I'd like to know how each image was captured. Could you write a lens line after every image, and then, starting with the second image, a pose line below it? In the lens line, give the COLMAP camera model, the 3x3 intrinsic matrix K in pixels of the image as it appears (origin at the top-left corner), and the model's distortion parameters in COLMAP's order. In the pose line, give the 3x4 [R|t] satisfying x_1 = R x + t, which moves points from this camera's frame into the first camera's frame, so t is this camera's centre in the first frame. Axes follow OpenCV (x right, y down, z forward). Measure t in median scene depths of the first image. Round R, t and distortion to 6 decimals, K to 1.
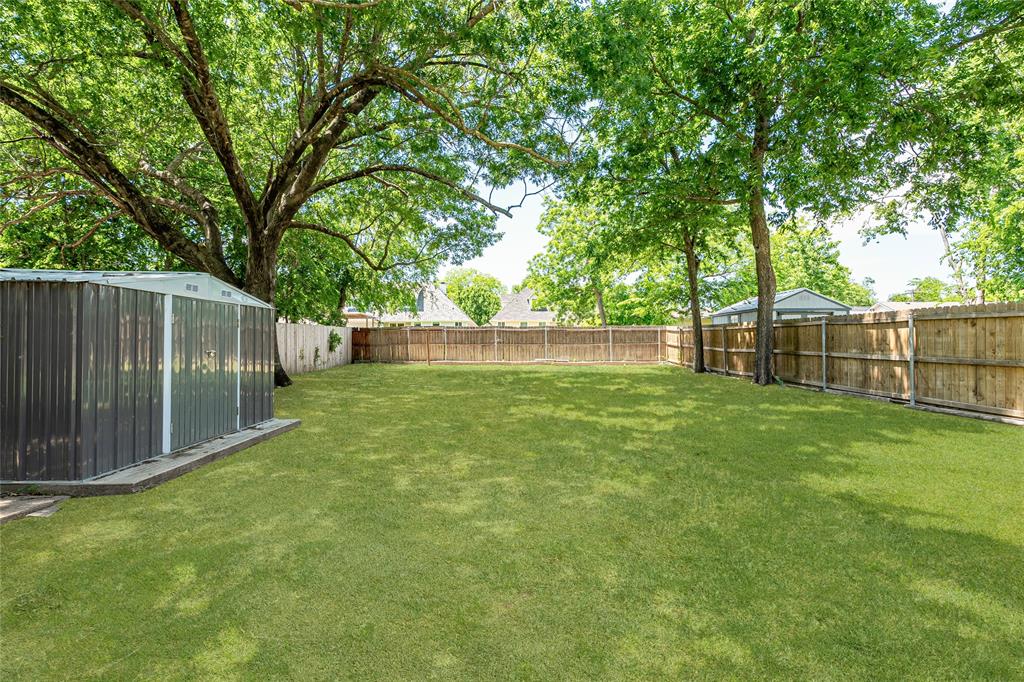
lens RADIAL K [[450.0, 0, 516.7], [0, 450.0, 335.7], [0, 0, 1]] dist [0.000441, 0.000087]
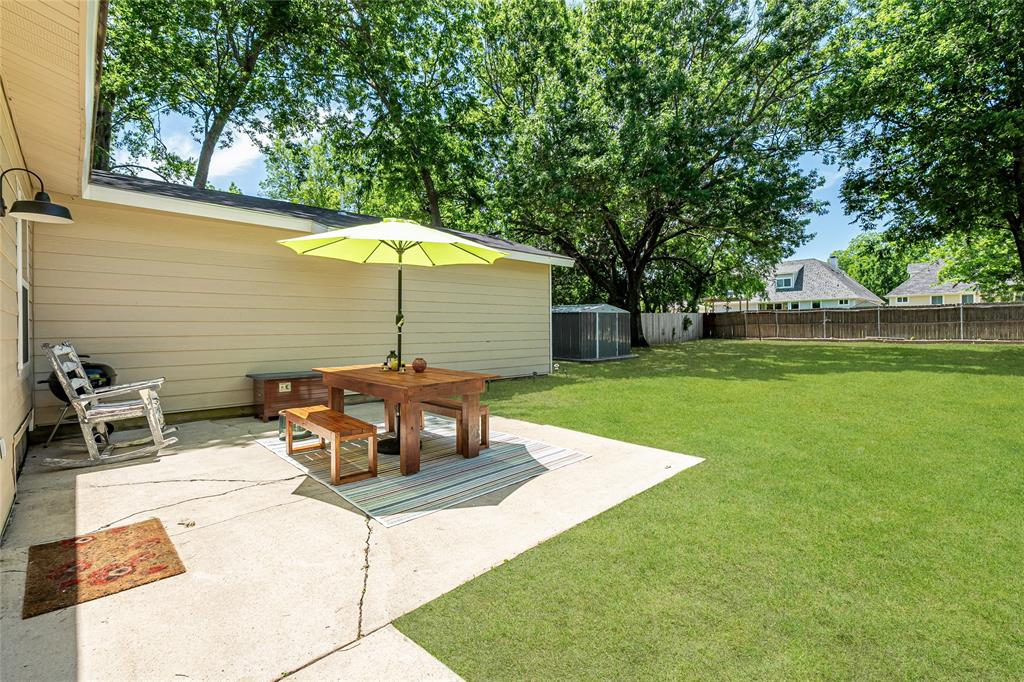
lens RADIAL K [[450.0, 0, 516.7], [0, 450.0, 335.7], [0, 0, 1]] dist [0.000441, 0.000087]
pose [[0.671539, 0.006720, -0.740939, 0.316589], [0.025489, 0.999158, 0.032163, -0.008835], [0.740530, -0.040485, 0.670802, -0.411544]]
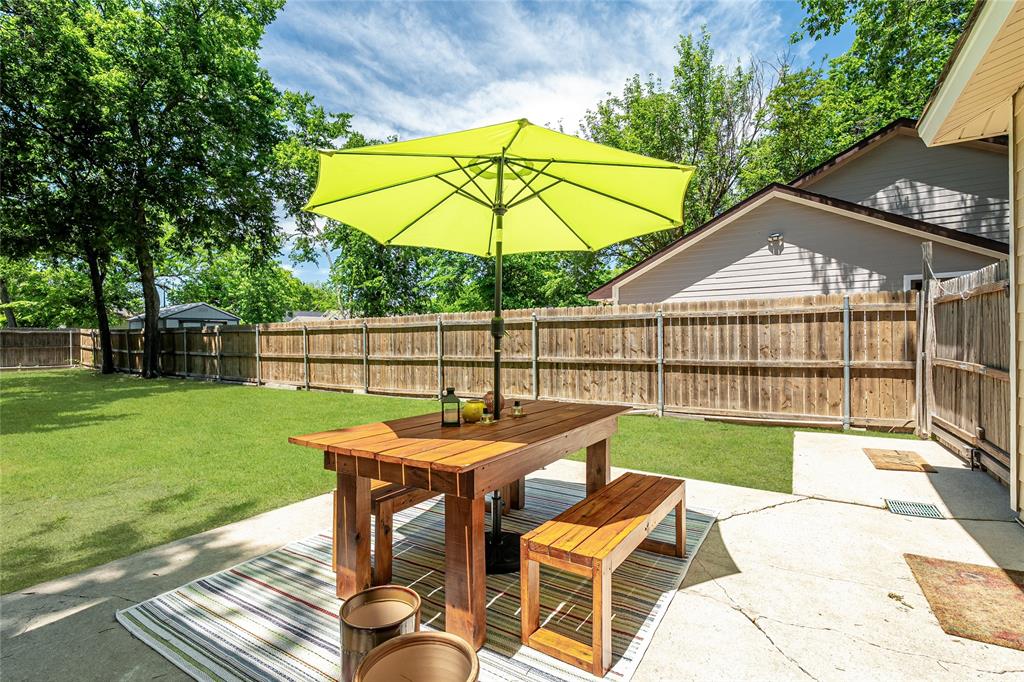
lens RADIAL K [[483.9, 0, 512.0], [0, 483.9, 341.0], [0, 0, 1]] dist [-0.001160, -0.000321]
pose [[0.557019, 0.000050, 0.830500, -0.015465], [-0.006510, 0.999970, 0.004306, -0.006147], [-0.830474, -0.007805, 0.557002, -0.381870]]
